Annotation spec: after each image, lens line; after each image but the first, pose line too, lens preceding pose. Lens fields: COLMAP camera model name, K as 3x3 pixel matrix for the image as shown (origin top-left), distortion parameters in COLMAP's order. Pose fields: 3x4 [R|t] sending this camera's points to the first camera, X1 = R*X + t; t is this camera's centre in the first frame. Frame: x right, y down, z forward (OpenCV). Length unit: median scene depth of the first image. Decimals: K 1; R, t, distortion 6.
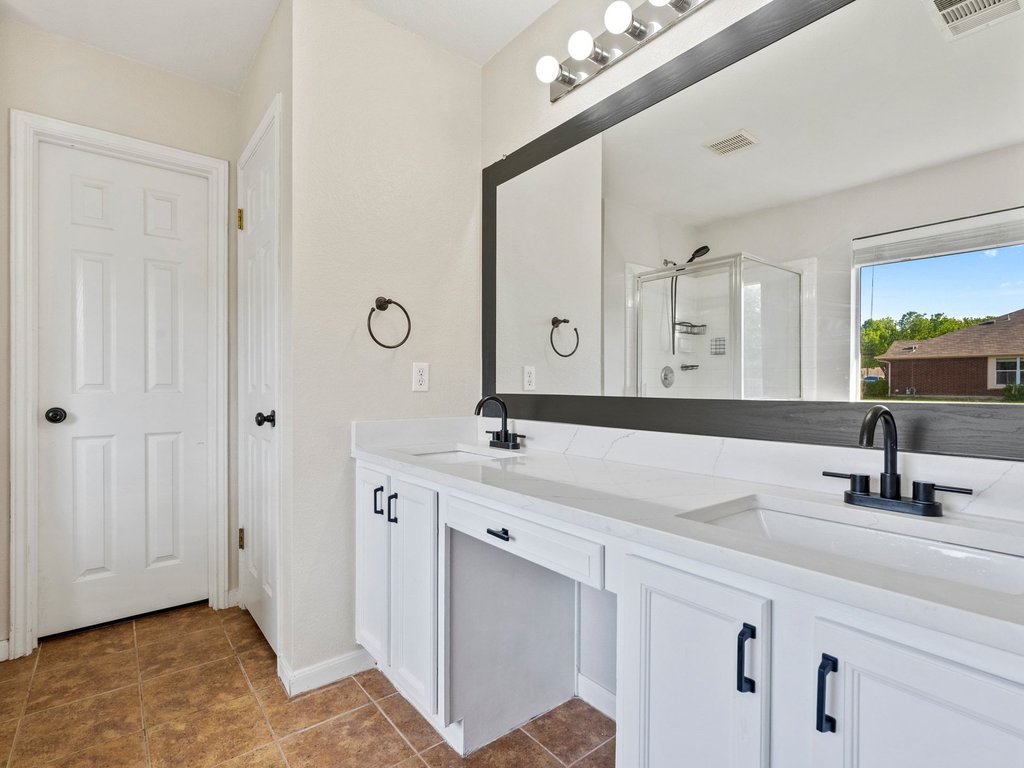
lens RADIAL K [[512.4, 0, 508.8], [0, 512.4, 380.4], [0, 0, 1]] dist [-0.000085, -0.000058]
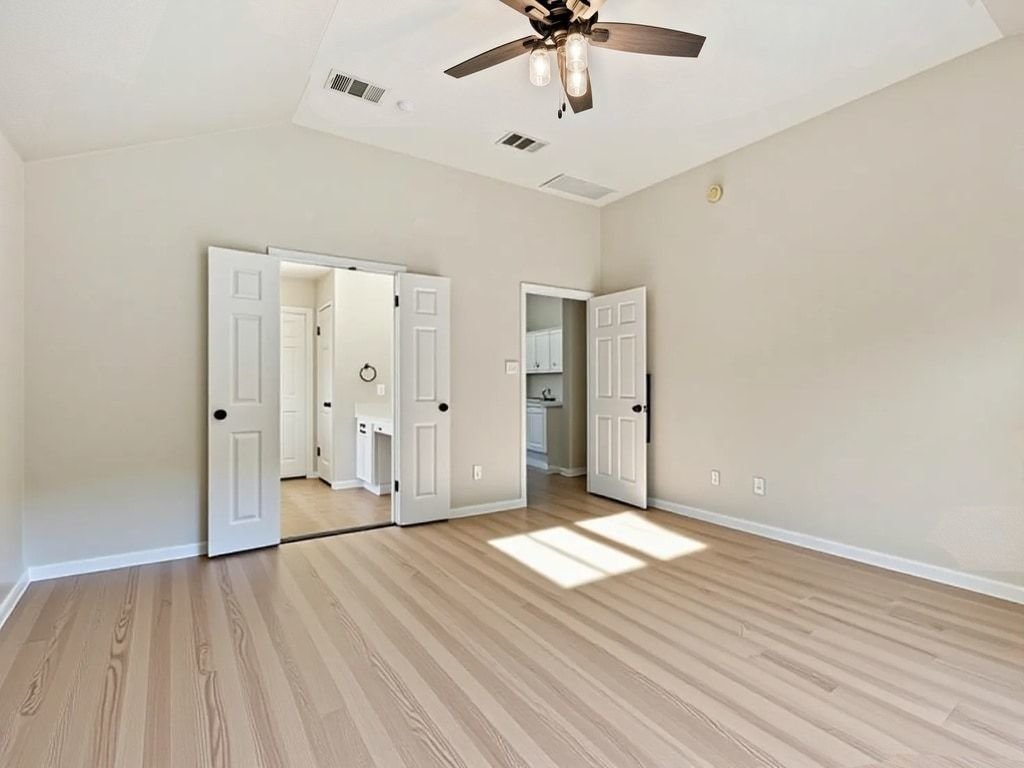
lens RADIAL K [[512.4, 0, 508.8], [0, 512.4, 380.4], [0, 0, 1]] dist [-0.000085, -0.000058]
pose [[0.996378, 0.005010, -0.084887, 0.763026], [-0.003801, 0.999889, 0.014401, -0.103858], [0.084950, -0.014026, 0.996287, -1.745433]]
